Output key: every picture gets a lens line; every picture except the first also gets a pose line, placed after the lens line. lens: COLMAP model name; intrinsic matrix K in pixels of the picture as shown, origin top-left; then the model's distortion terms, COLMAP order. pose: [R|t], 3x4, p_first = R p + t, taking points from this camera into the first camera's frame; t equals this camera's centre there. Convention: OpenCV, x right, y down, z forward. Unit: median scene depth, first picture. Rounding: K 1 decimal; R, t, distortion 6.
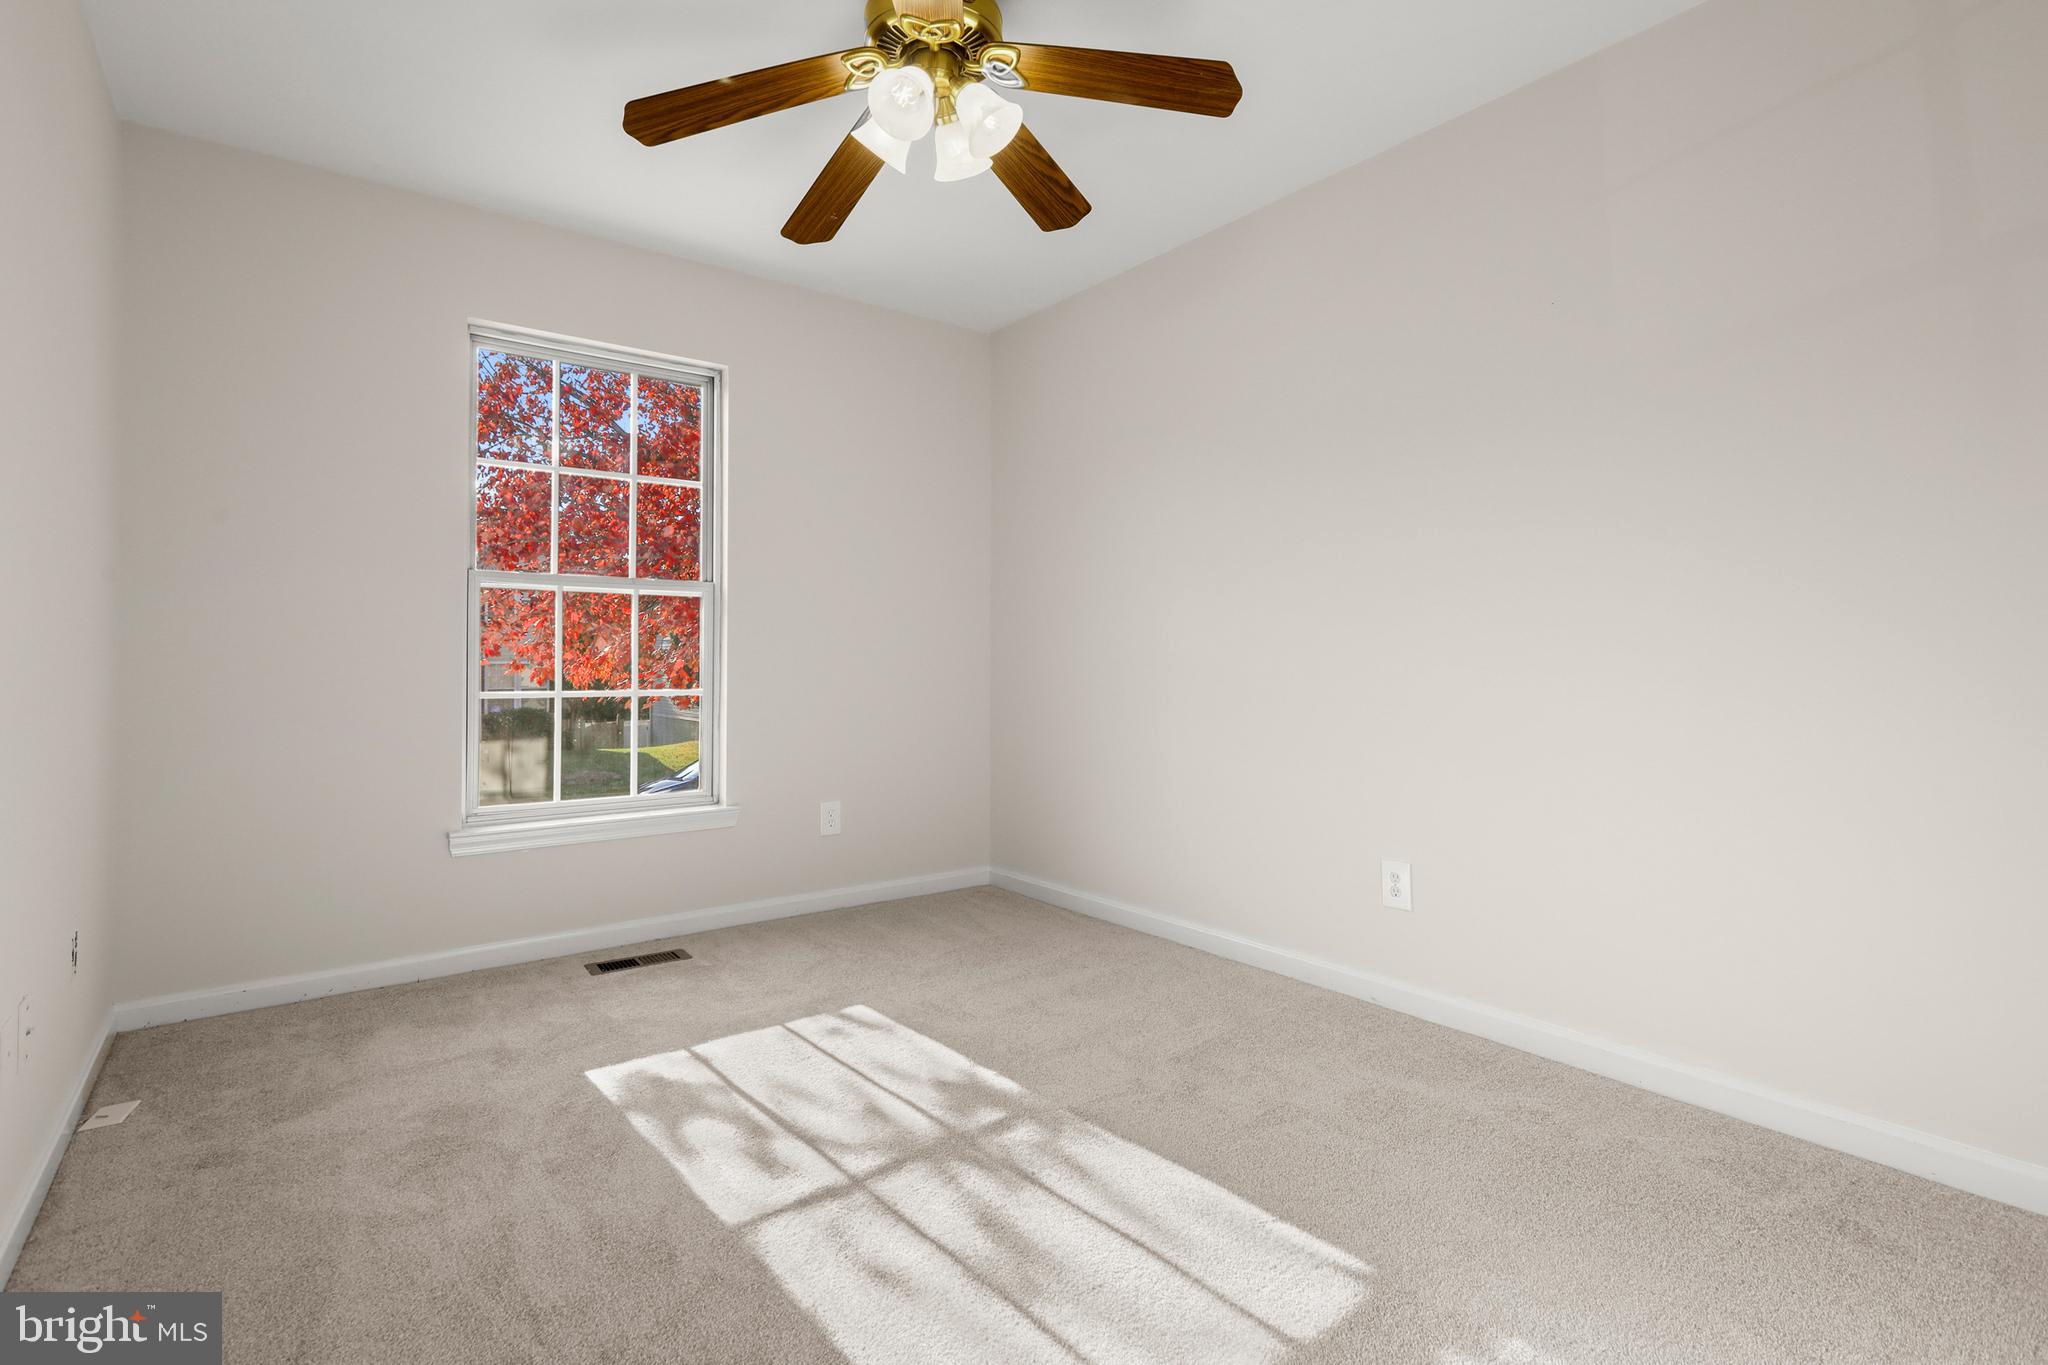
lens RADIAL K [[946.8, 0, 1033.4], [0, 946.8, 682.0], [0, 0, 1]] dist [-0.001318, 0.000247]
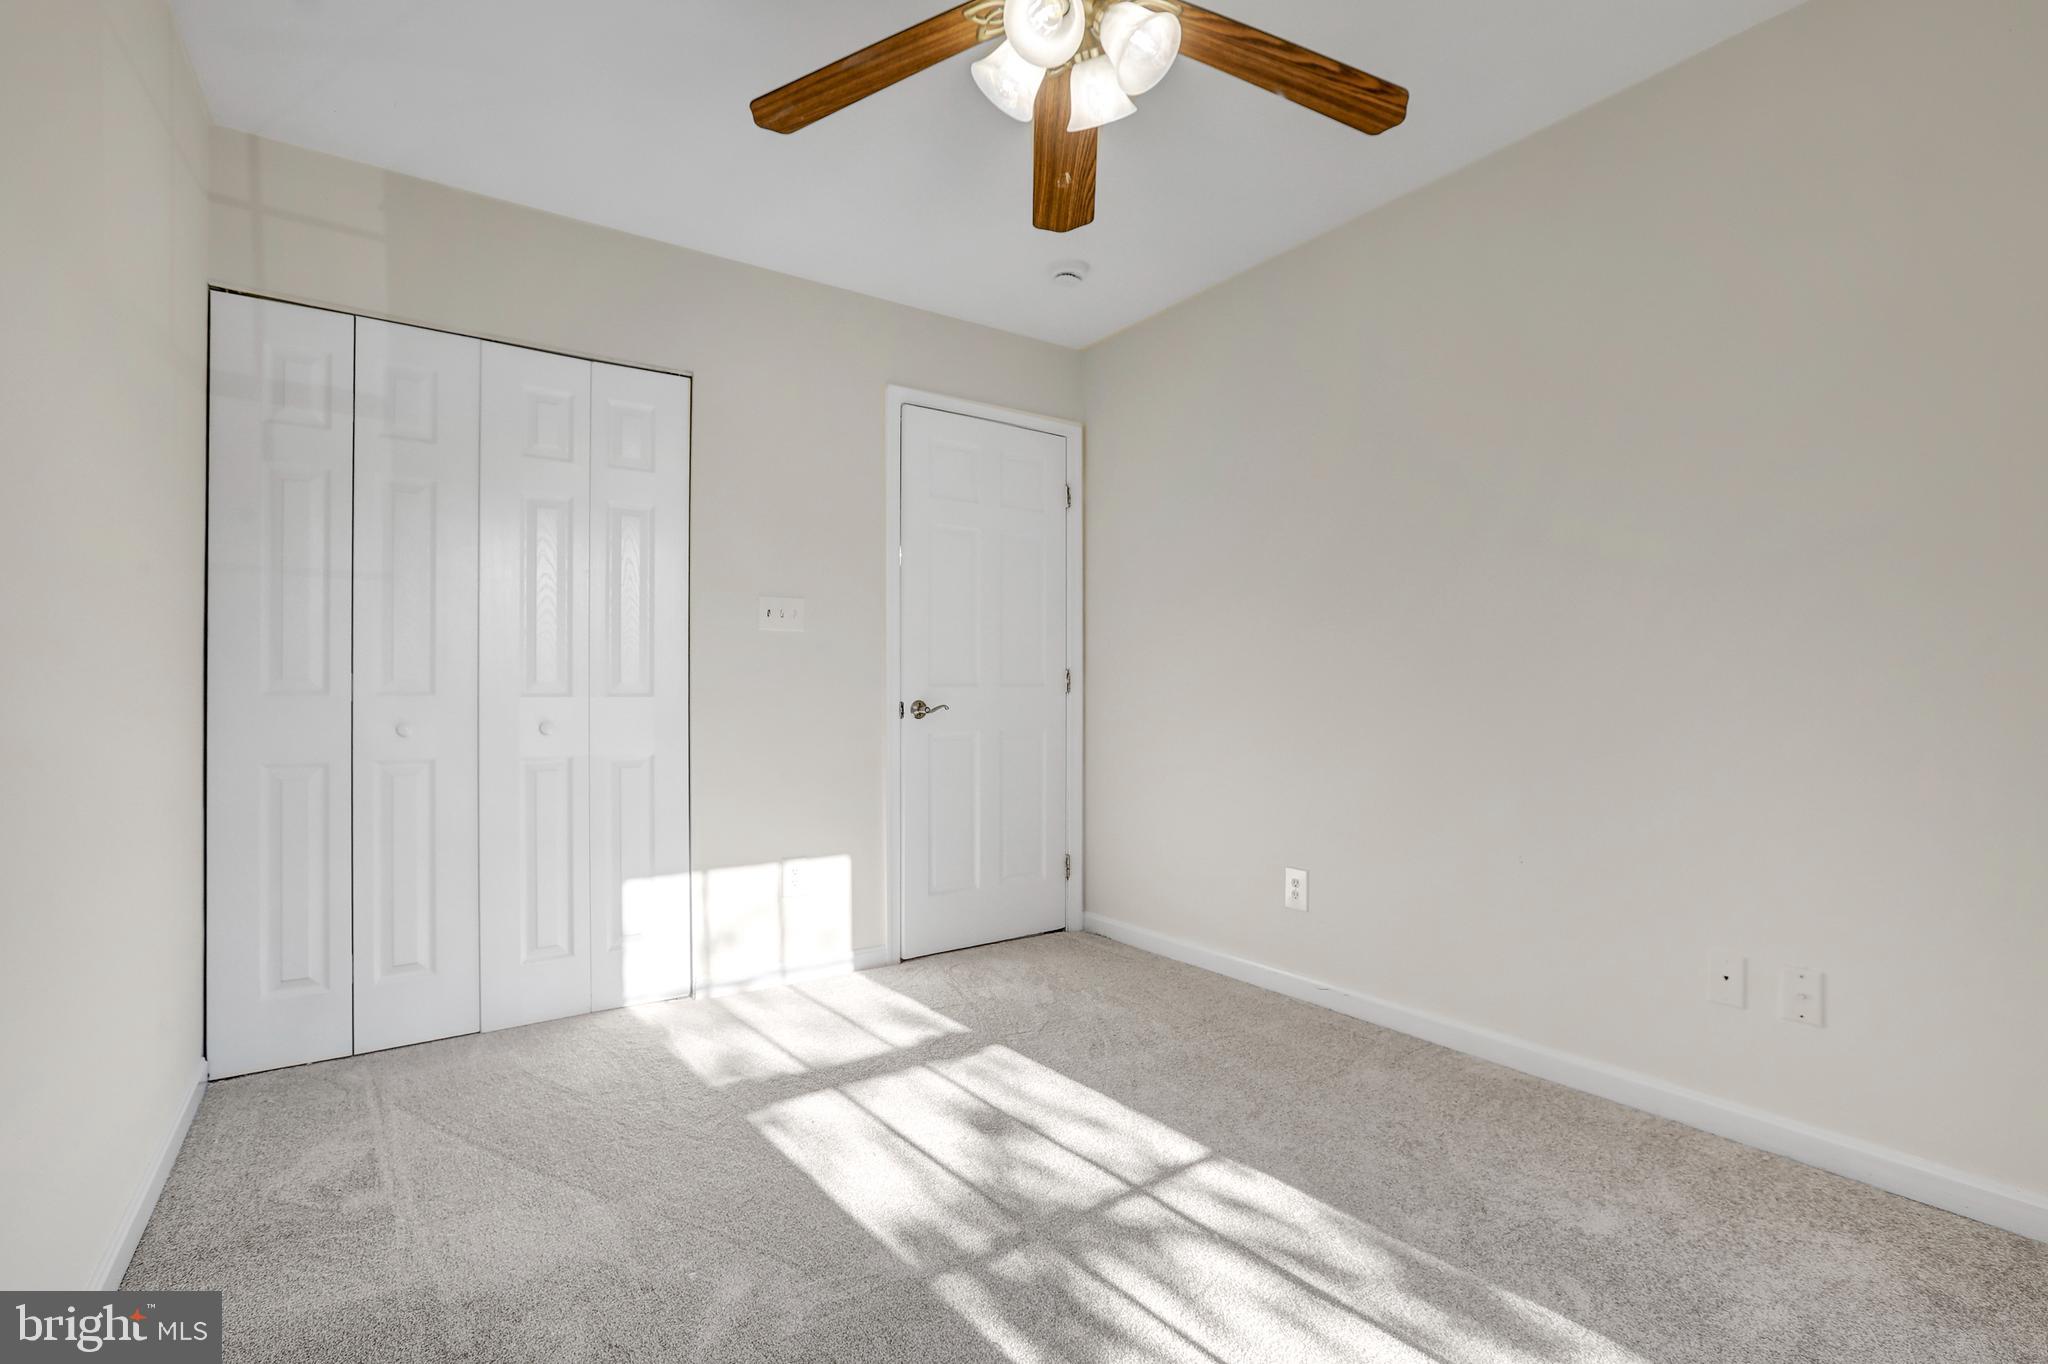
lens RADIAL K [[946.8, 0, 1033.4], [0, 946.8, 681.5], [0, 0, 1]] dist [-0.001318, 0.000247]
pose [[-0.999467, 0.003253, 0.032495, -0.099012], [0.003154, 0.999990, -0.003084, -0.034205], [-0.032504, -0.002980, -0.999467, 1.941301]]
